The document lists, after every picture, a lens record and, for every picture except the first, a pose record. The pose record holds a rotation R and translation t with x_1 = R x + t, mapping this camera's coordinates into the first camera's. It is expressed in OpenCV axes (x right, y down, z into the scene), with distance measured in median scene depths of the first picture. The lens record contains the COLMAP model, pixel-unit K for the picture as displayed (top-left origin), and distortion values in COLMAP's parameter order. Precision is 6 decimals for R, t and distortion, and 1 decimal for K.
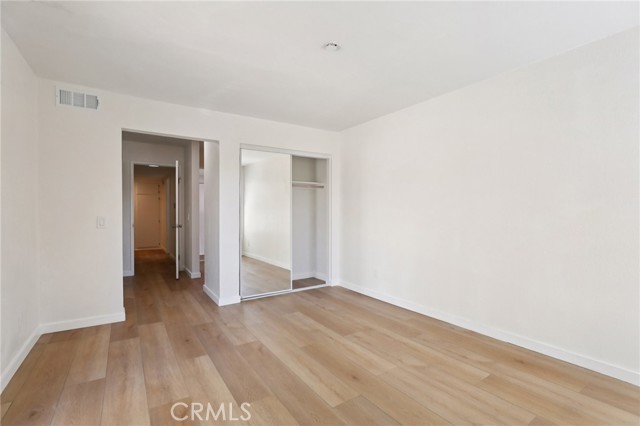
lens RADIAL K [[295.7, 0, 322.7], [0, 295.7, 216.4], [0, 0, 1]] dist [-0.038513, 0.013113]
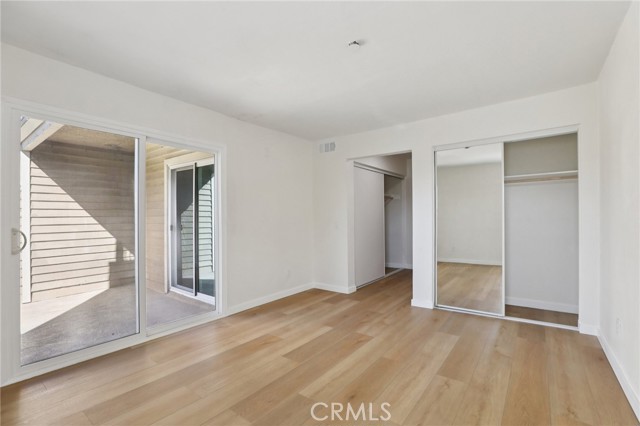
lens RADIAL K [[295.7, 0, 322.7], [0, 295.7, 216.4], [0, 0, 1]] dist [-0.038513, 0.013113]
pose [[0.330707, -0.004235, -0.943724, 0.736678], [-0.003018, 0.999980, -0.005545, -0.012725], [0.943729, 0.004682, 0.330688, 0.465170]]
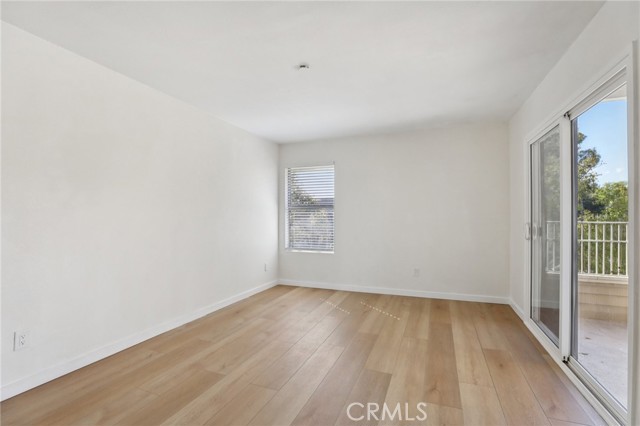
lens RADIAL K [[295.7, 0, 322.7], [0, 295.7, 216.4], [0, 0, 1]] dist [-0.038513, 0.013113]
pose [[-0.568028, 0.001485, 0.823008, -0.746723], [0.011598, 0.999914, 0.006201, -0.020476], [-0.822928, 0.013067, -0.567996, 1.267527]]
